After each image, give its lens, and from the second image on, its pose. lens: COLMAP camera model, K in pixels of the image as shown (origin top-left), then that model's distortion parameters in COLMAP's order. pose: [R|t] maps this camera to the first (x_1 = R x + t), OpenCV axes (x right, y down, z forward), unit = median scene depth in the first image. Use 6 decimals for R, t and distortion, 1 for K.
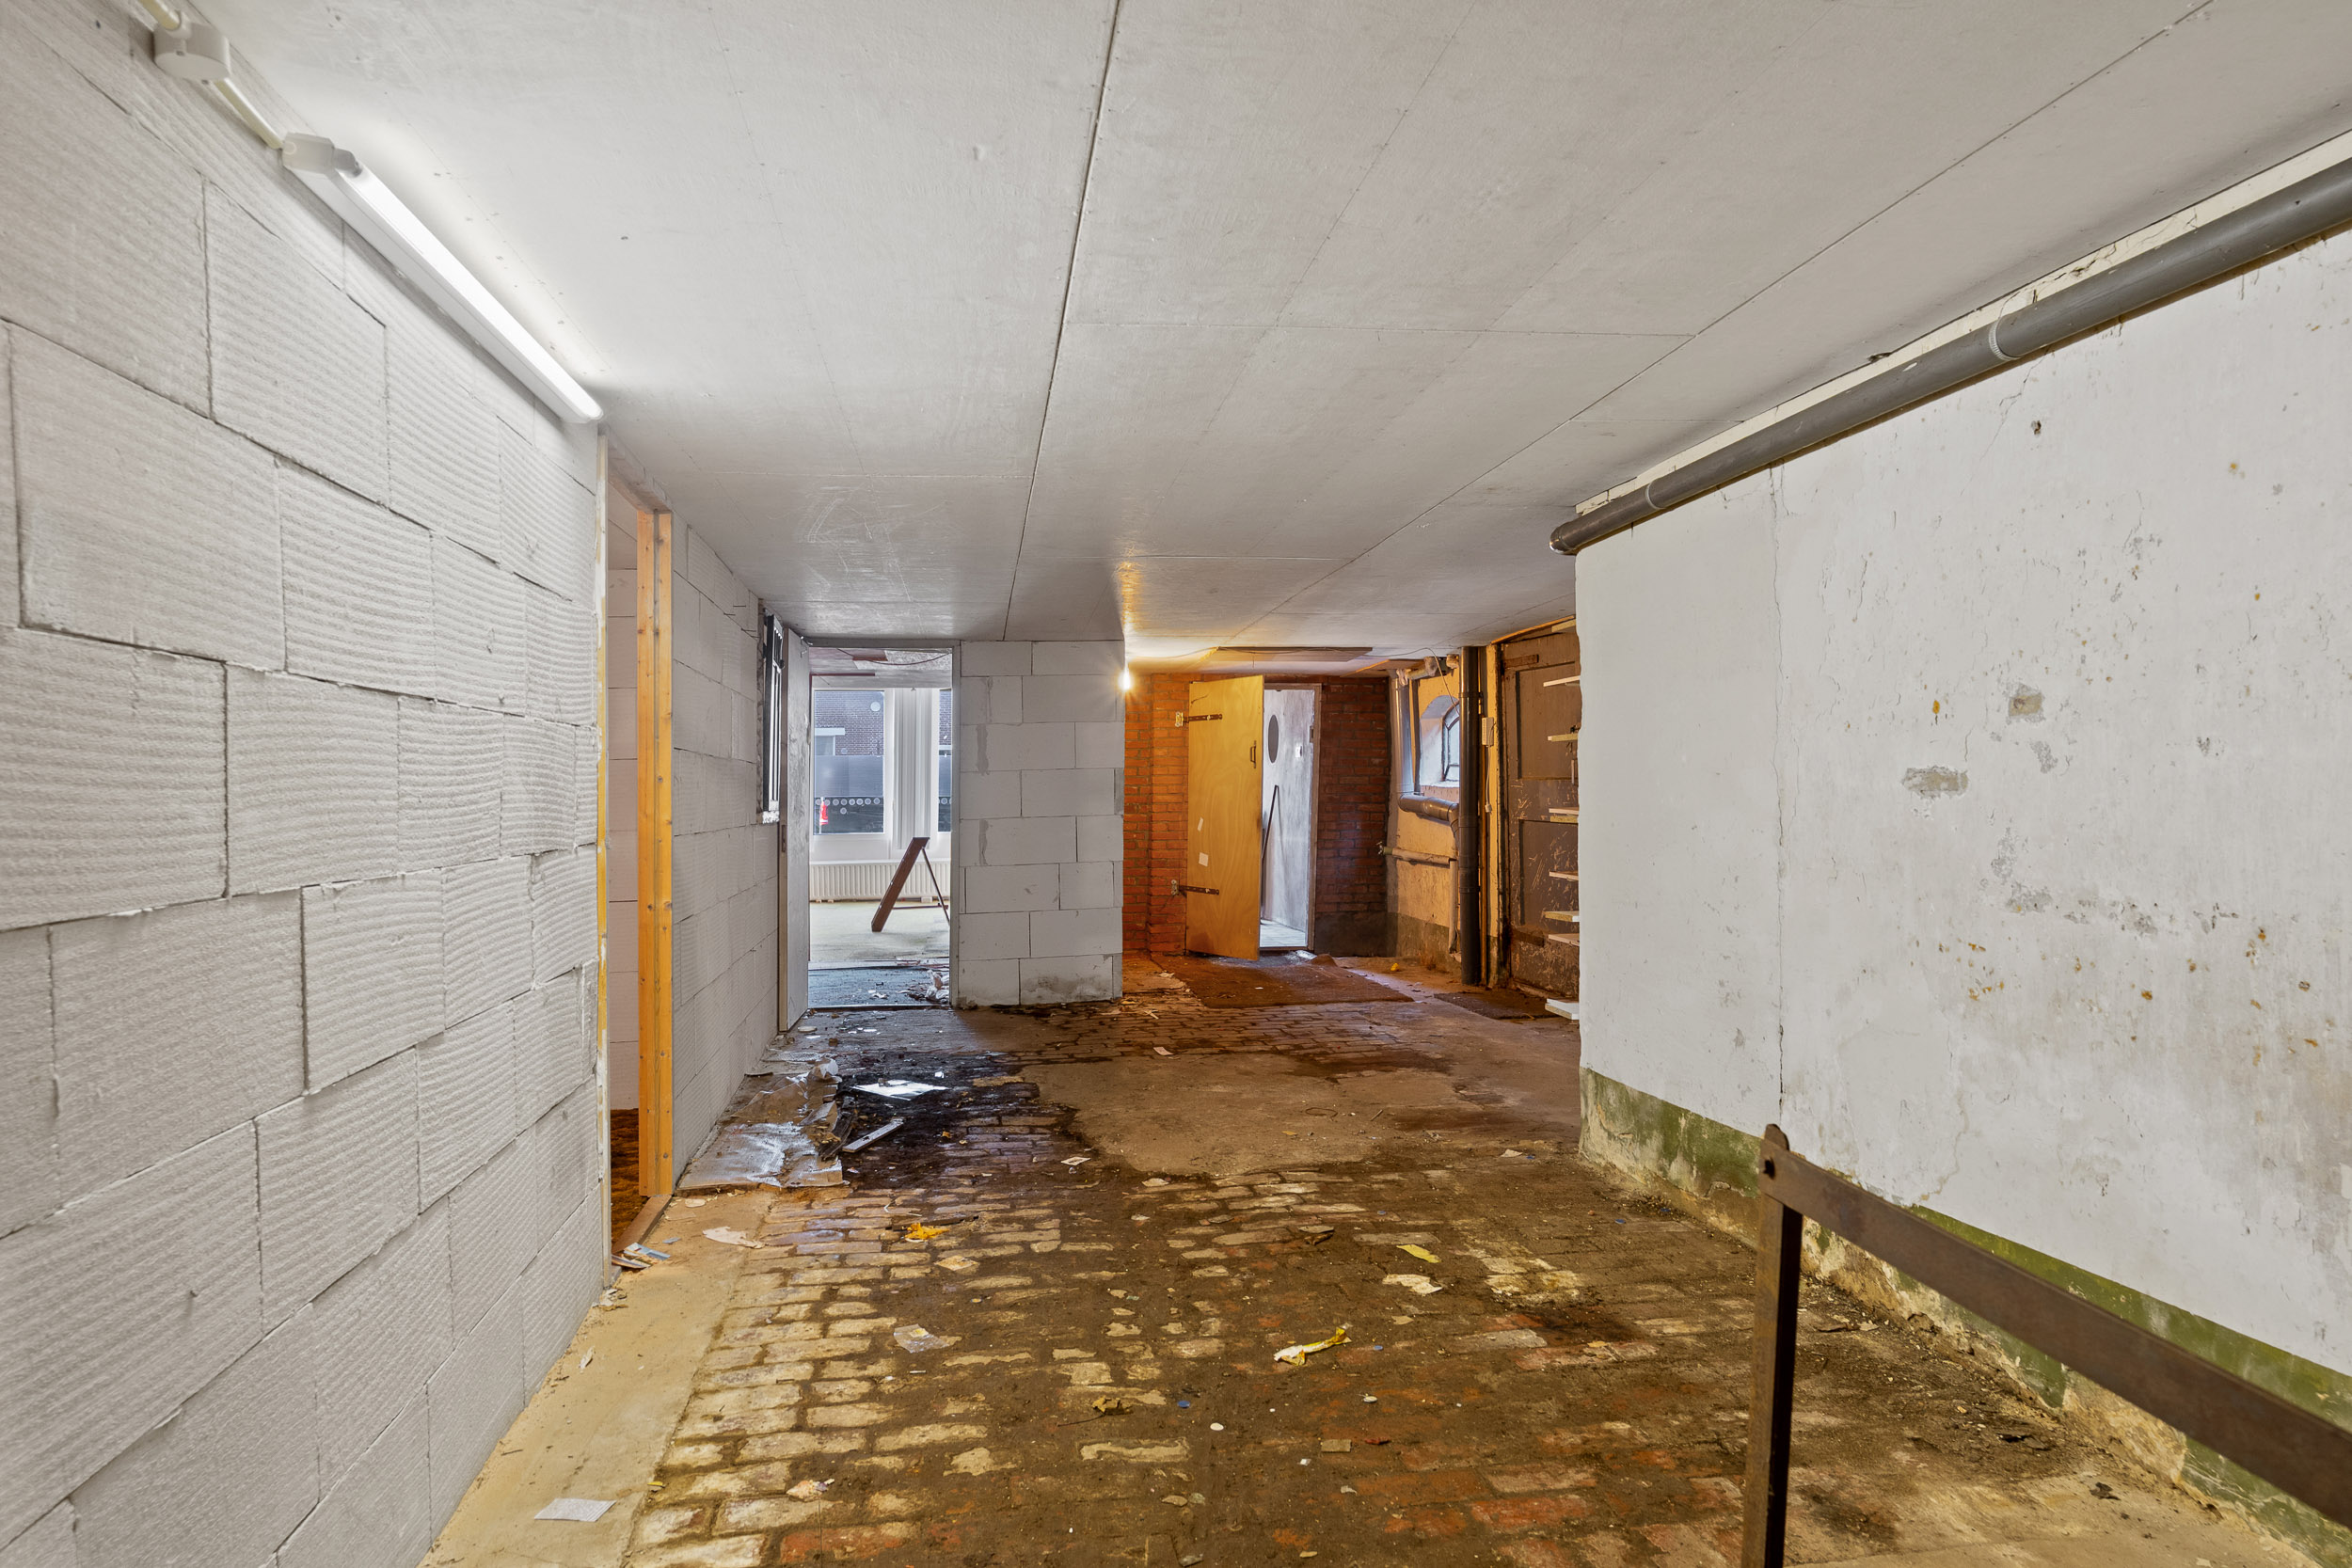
lens RADIAL K [[1417.3, 0, 1175.4], [0, 1417.3, 785.6], [0, 0, 1]] dist [0.000062, 0.001140]
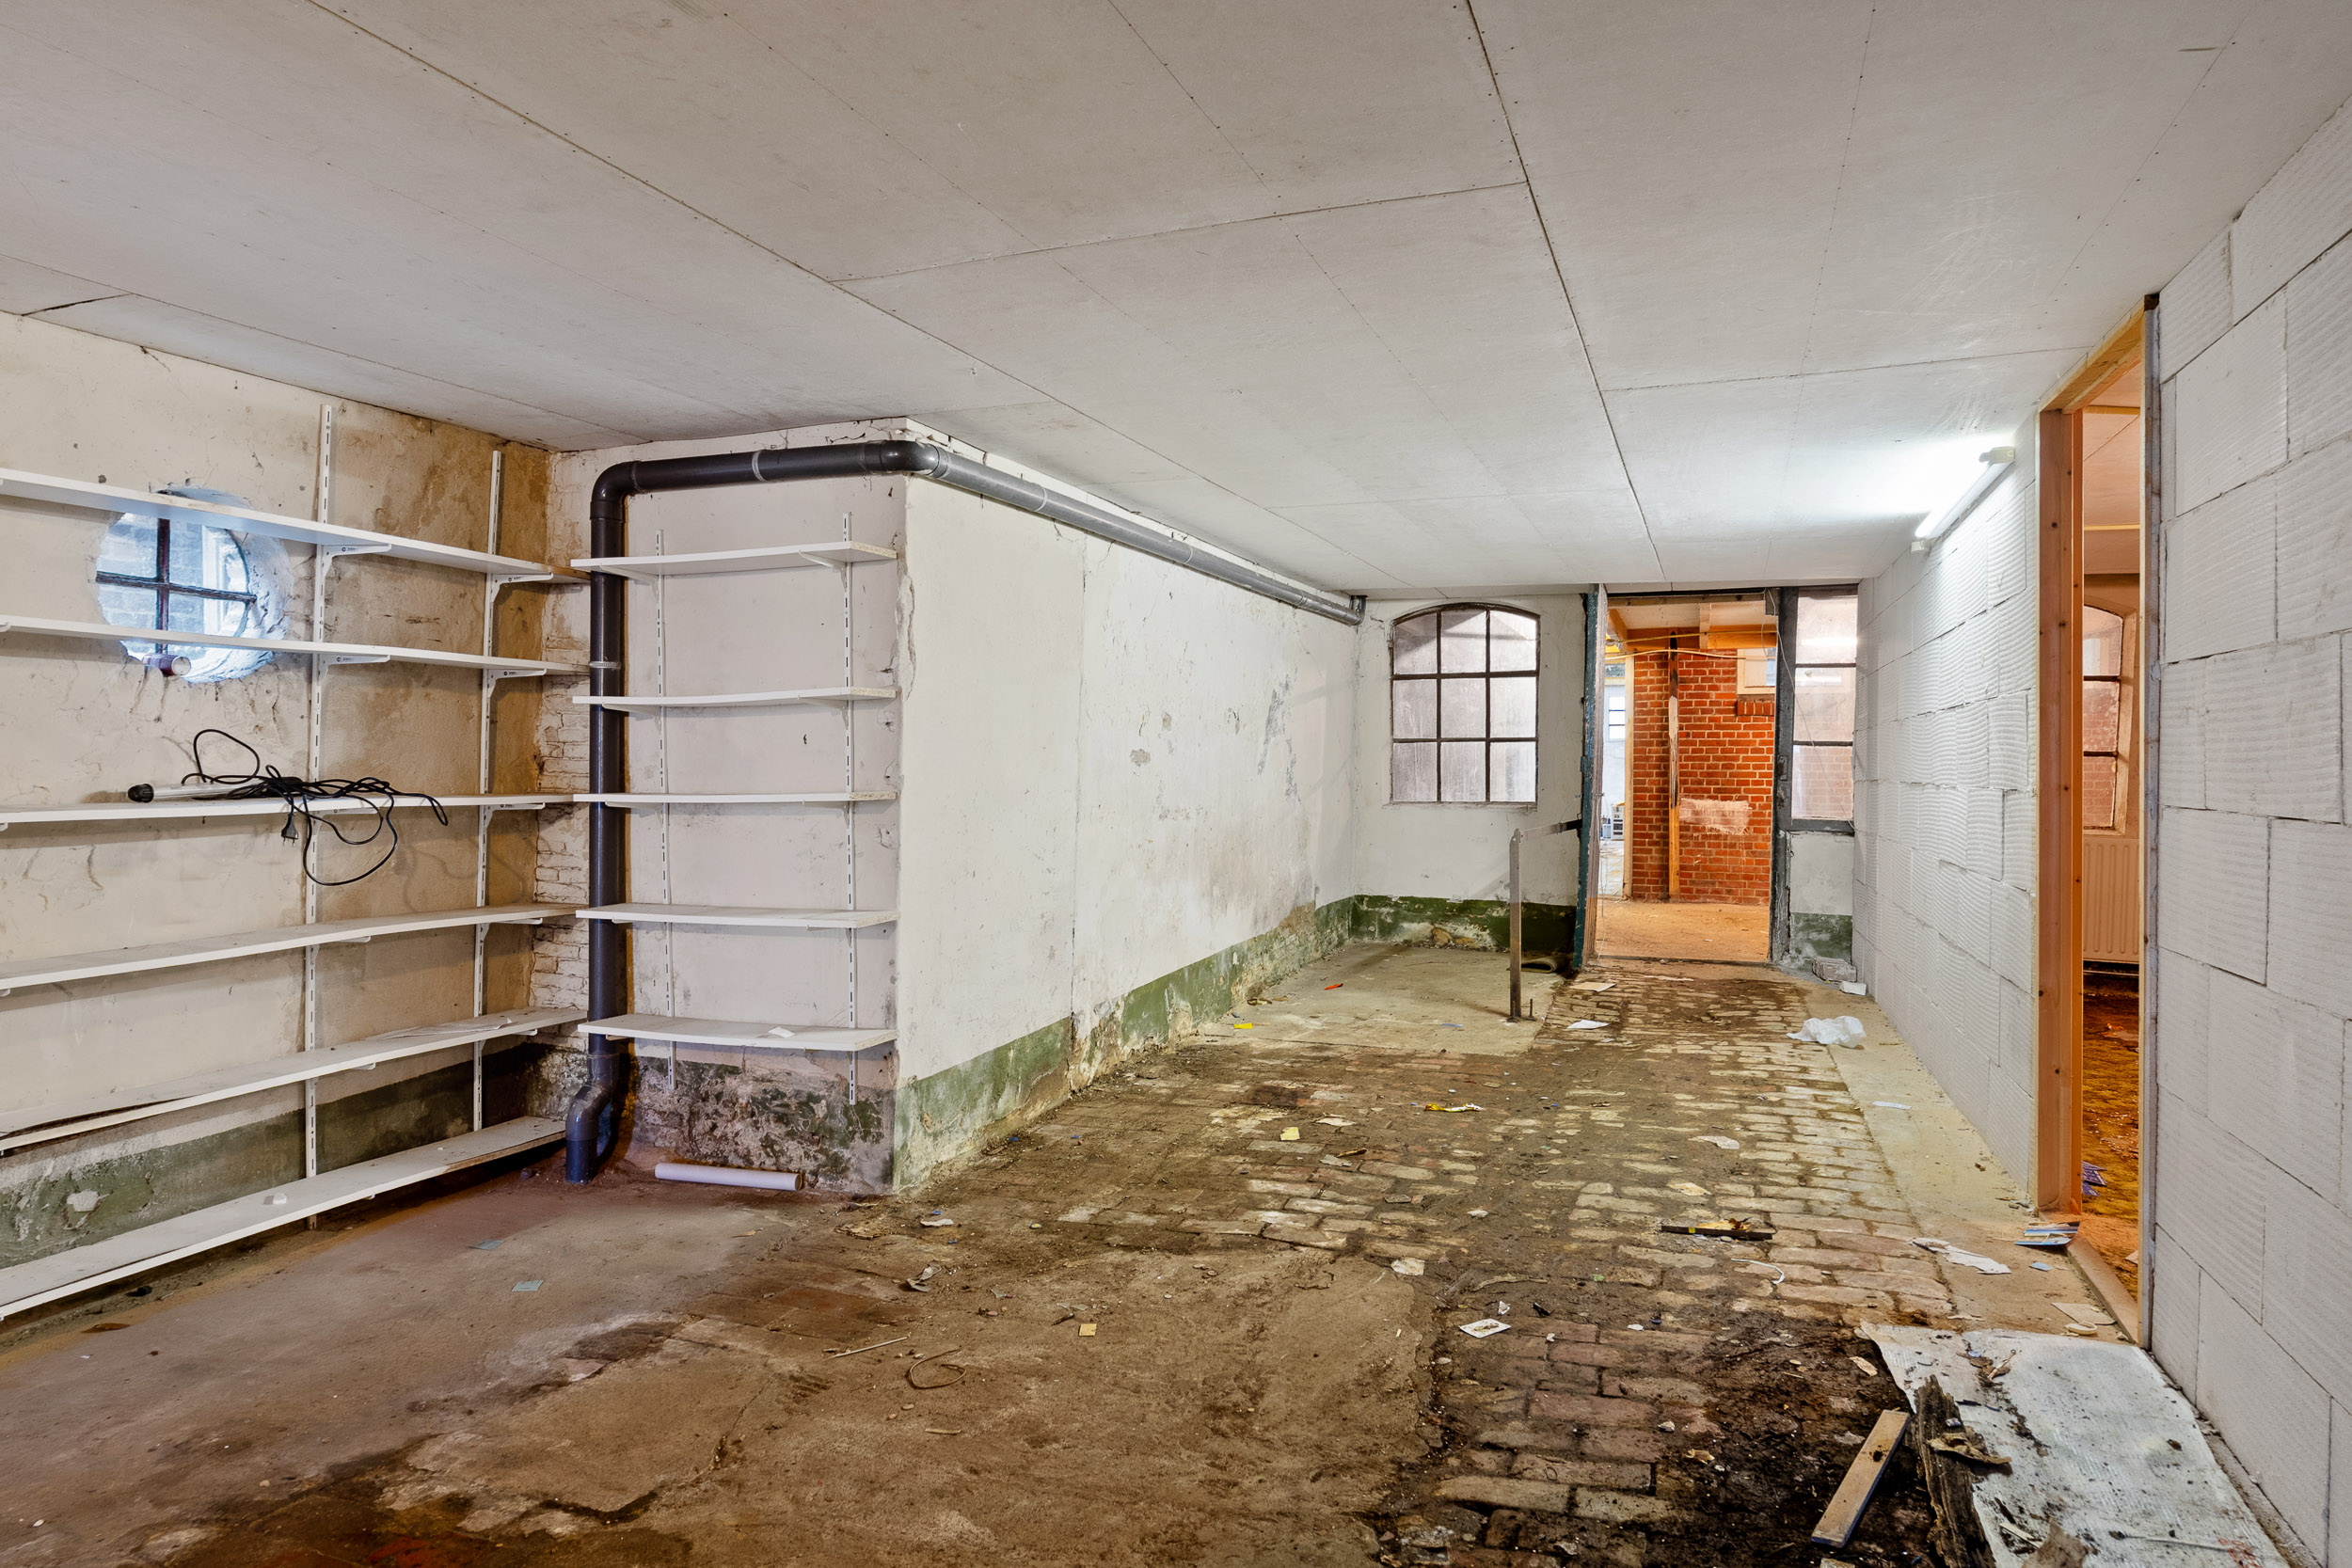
lens RADIAL K [[1417.3, 0, 1173.9], [0, 1417.3, 781.4], [0, 0, 1]] dist [0.000062, 0.001140]
pose [[-0.871151, 0.010797, 0.490897, -0.305590], [0.012508, 0.999922, 0.000204, 0.021320], [-0.490857, 0.006318, -0.871217, 1.883638]]
